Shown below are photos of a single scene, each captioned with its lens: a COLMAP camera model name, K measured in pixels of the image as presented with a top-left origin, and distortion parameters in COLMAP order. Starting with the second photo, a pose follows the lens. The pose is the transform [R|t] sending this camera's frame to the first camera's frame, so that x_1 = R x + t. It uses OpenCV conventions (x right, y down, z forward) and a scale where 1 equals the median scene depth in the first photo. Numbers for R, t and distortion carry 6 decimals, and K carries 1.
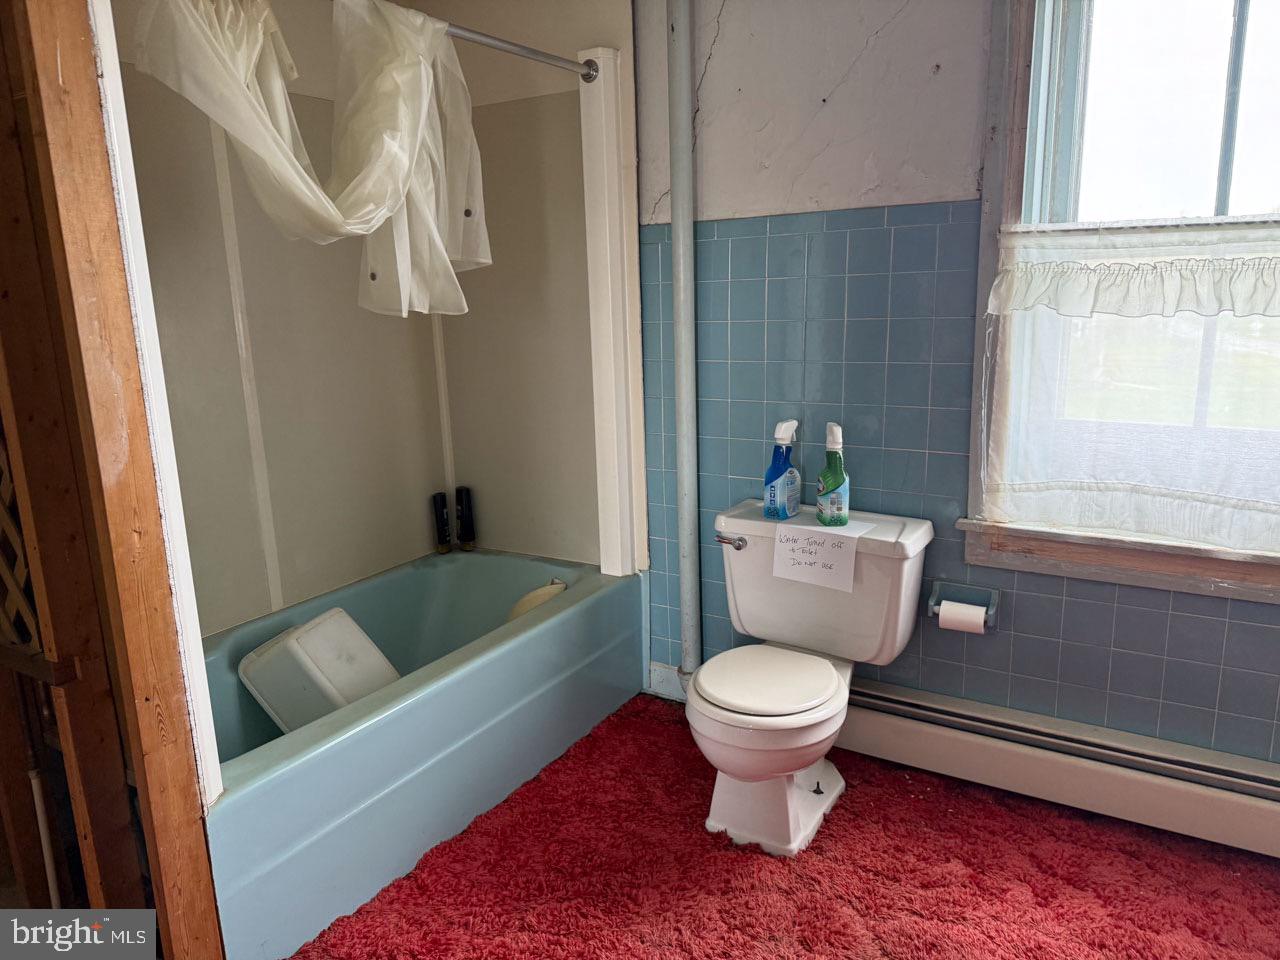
lens RADIAL K [[914.8, 0, 636.6], [0, 914.8, 482.1], [0, 0, 1]] dist [-0.000322, -0.003082]
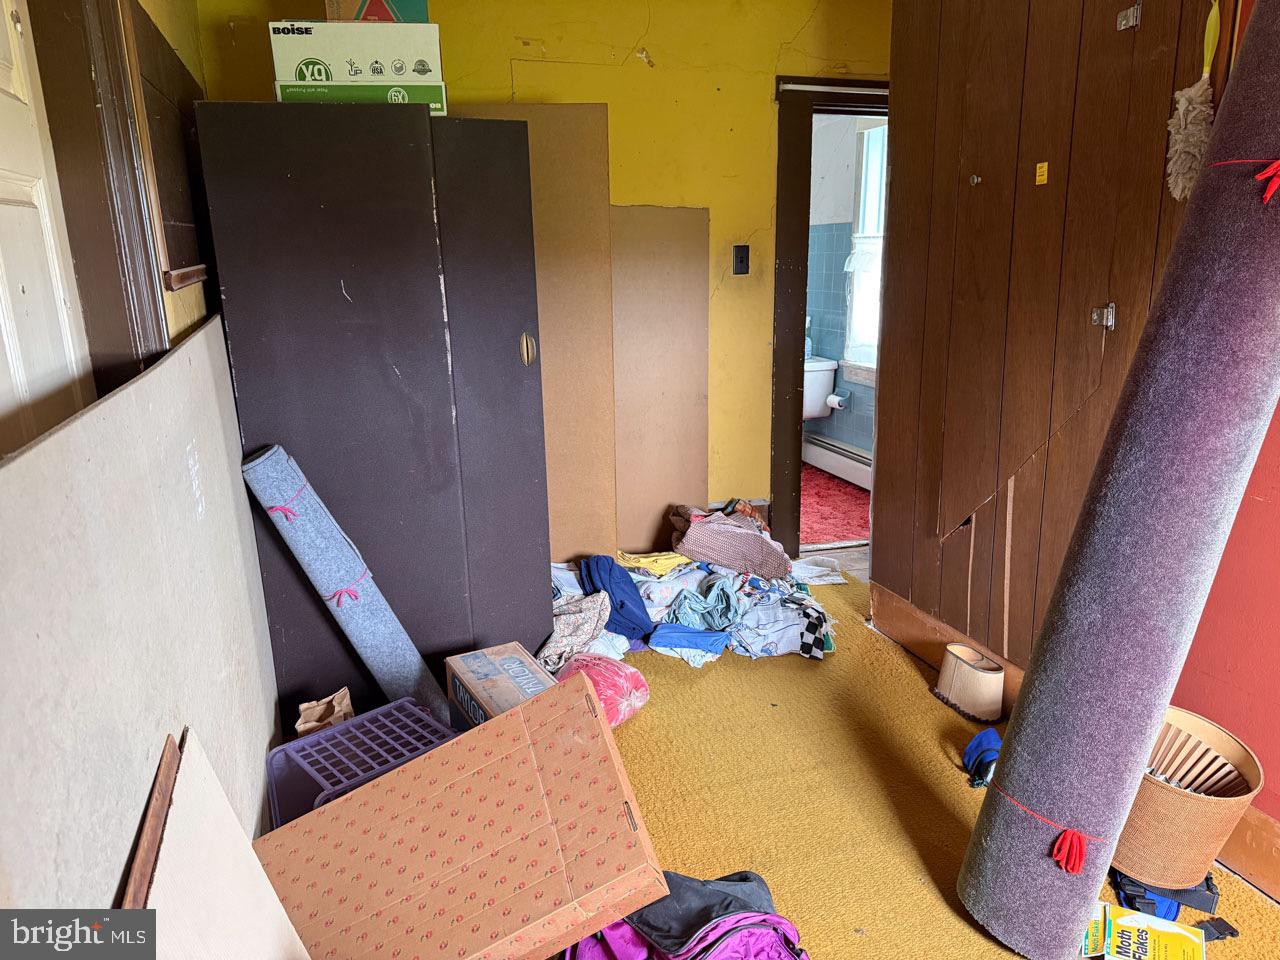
lens RADIAL K [[914.8, 0, 636.6], [0, 914.8, 482.1], [0, 0, 1]] dist [-0.000322, -0.003082]
pose [[0.778170, 0.164602, -0.606100, 1.428674], [-0.127850, 0.986355, 0.103724, 0.173908], [0.614903, -0.003225, 0.788596, -1.170445]]
